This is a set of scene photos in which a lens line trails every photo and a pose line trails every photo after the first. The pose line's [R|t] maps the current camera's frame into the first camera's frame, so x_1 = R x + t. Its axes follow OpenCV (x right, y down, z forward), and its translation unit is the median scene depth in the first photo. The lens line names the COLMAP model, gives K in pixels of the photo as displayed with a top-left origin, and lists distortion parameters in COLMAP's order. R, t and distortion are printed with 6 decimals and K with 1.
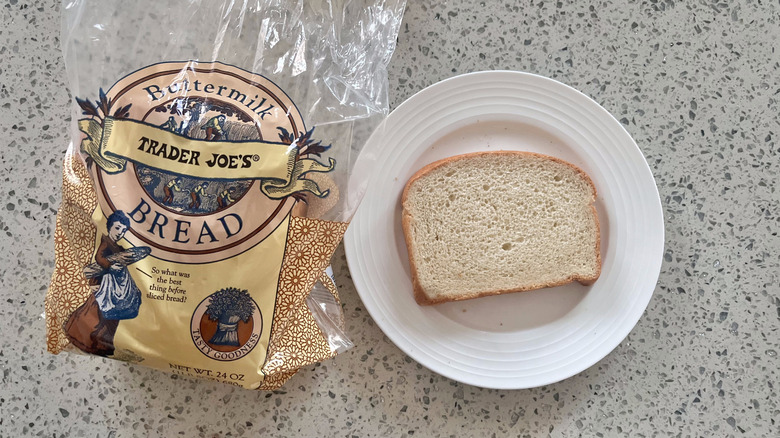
lens RADIAL K [[549.9, 0, 387.1], [0, 549.9, 228.6], [0, 0, 1]] dist [0.035444, -0.054429]
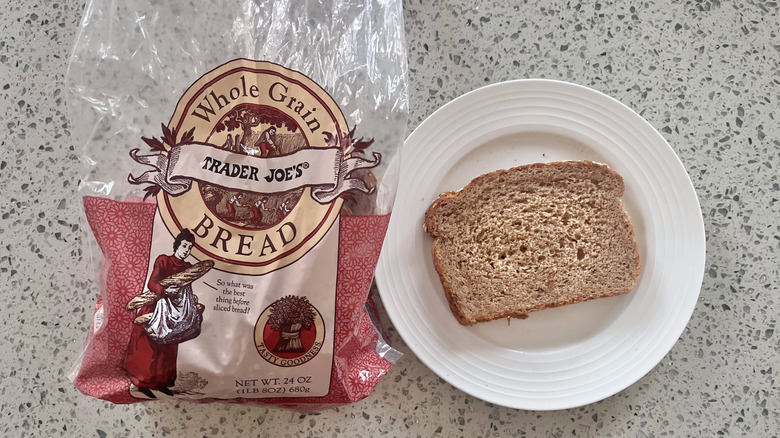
lens RADIAL K [[376.5, 0, 392.0], [0, 376.5, 248.1], [0, 0, 1]] dist [0.015108, -0.010908]
pose [[0.999563, -0.010662, -0.027572, -0.029460], [0.012697, 0.997126, 0.074696, -0.046819], [0.026696, -0.075014, 0.996825, 0.327199]]
